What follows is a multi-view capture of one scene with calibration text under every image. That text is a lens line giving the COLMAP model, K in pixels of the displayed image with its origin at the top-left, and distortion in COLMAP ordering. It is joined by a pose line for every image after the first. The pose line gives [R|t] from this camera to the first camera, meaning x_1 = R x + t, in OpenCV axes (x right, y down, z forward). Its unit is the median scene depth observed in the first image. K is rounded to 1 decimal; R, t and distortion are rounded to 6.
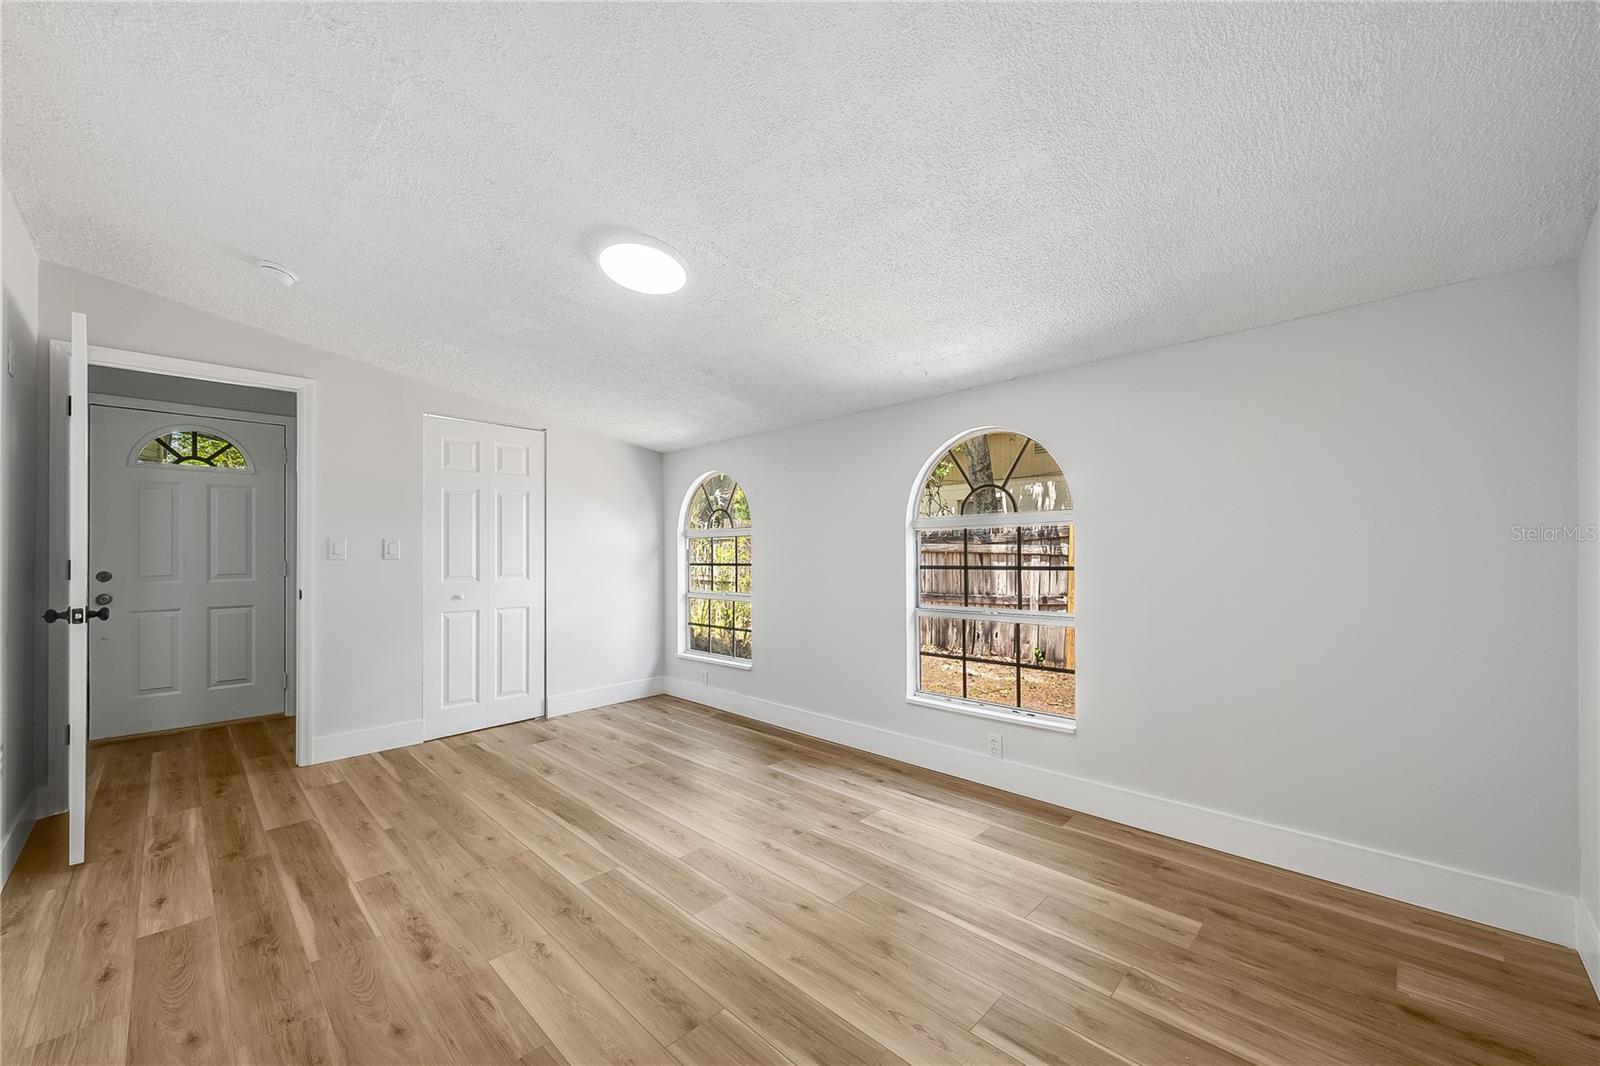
lens RADIAL K [[625.7, 0, 806.4], [0, 625.7, 530.5], [0, 0, 1]] dist [0.001071, -0.000155]
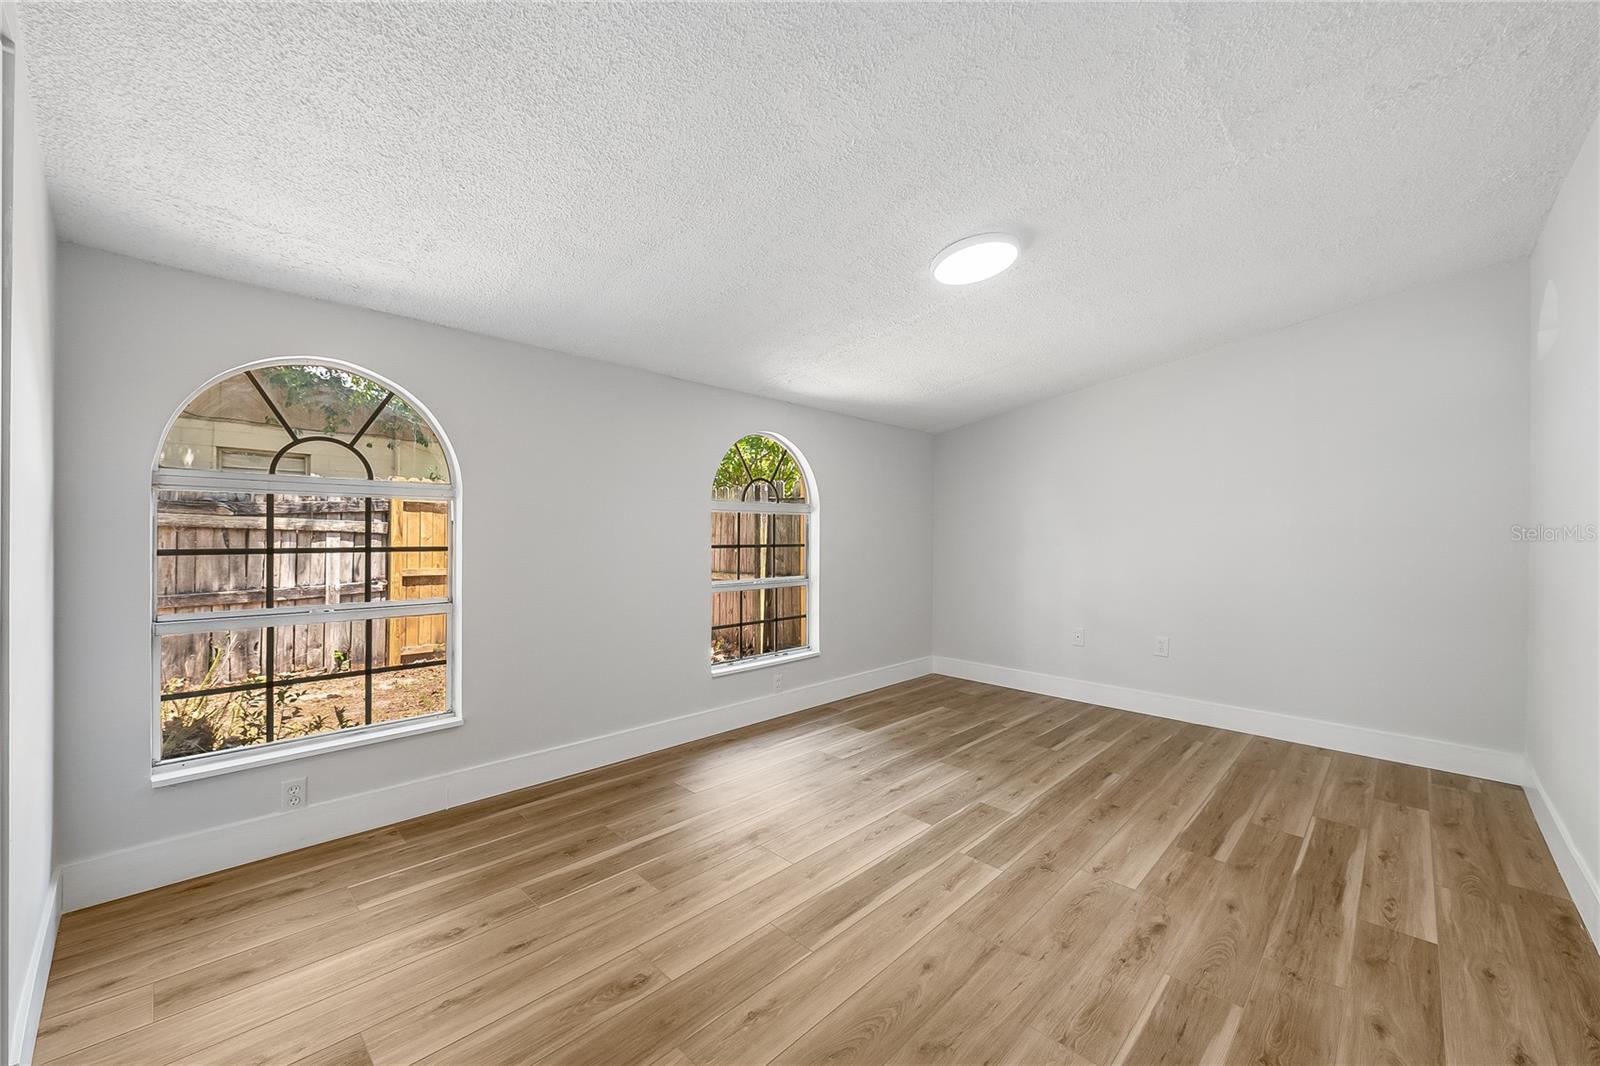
lens RADIAL K [[625.7, 0, 806.4], [0, 625.7, 530.5], [0, 0, 1]] dist [0.001071, -0.000155]
pose [[-0.008612, 0.008925, 0.999923, -1.308243], [-0.044794, 0.998953, -0.009302, 0.053253], [-0.998959, -0.044870, -0.008203, 1.294539]]
